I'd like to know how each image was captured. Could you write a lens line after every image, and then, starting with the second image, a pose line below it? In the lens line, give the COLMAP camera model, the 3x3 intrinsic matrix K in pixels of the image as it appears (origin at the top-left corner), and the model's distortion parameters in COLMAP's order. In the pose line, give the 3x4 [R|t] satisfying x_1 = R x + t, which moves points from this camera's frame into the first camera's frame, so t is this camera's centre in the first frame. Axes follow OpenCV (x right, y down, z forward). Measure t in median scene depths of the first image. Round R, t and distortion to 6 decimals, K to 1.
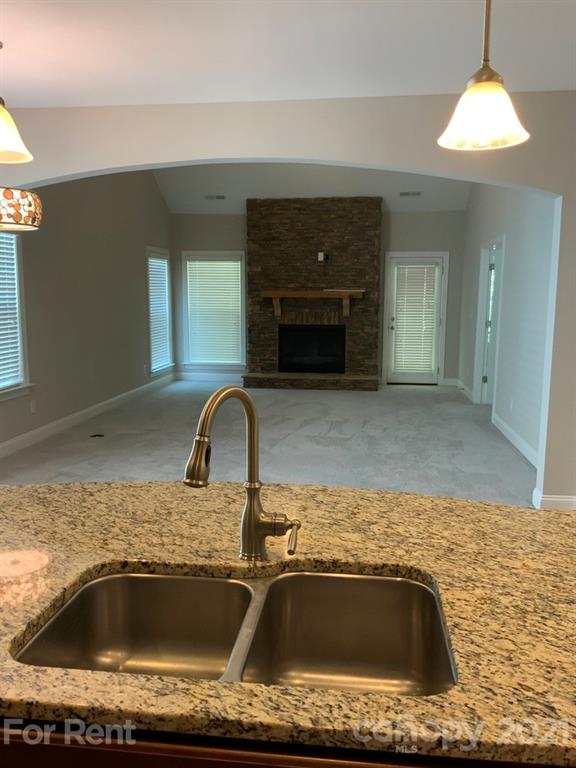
lens RADIAL K [[644.1, 0, 288.0], [0, 644.1, 384.0], [0, 0, 1]] dist [0.141570, -0.305908]
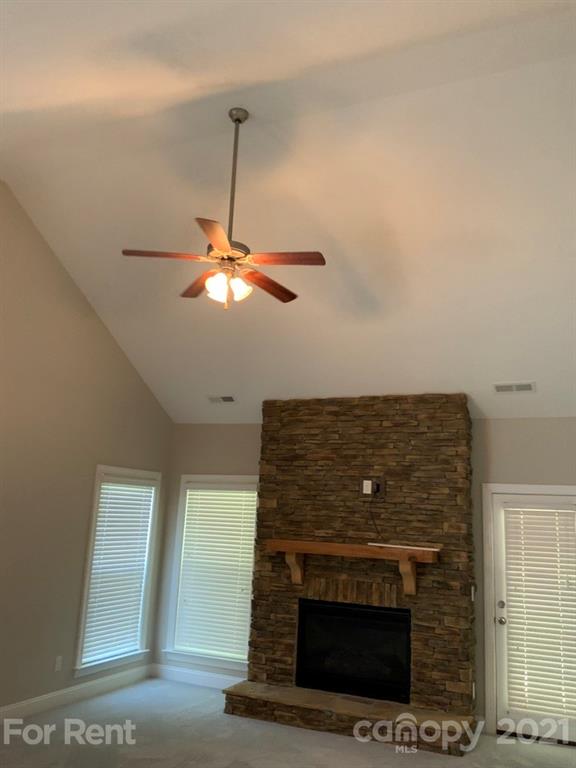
lens RADIAL K [[644.1, 0, 288.0], [0, 644.1, 384.0], [0, 0, 1]] dist [0.141570, -0.305908]
pose [[0.958503, -0.019465, -0.284418, 0.152883], [-0.080763, 0.938253, -0.336389, -0.075894], [0.273404, 0.345401, 0.897746, 0.394879]]
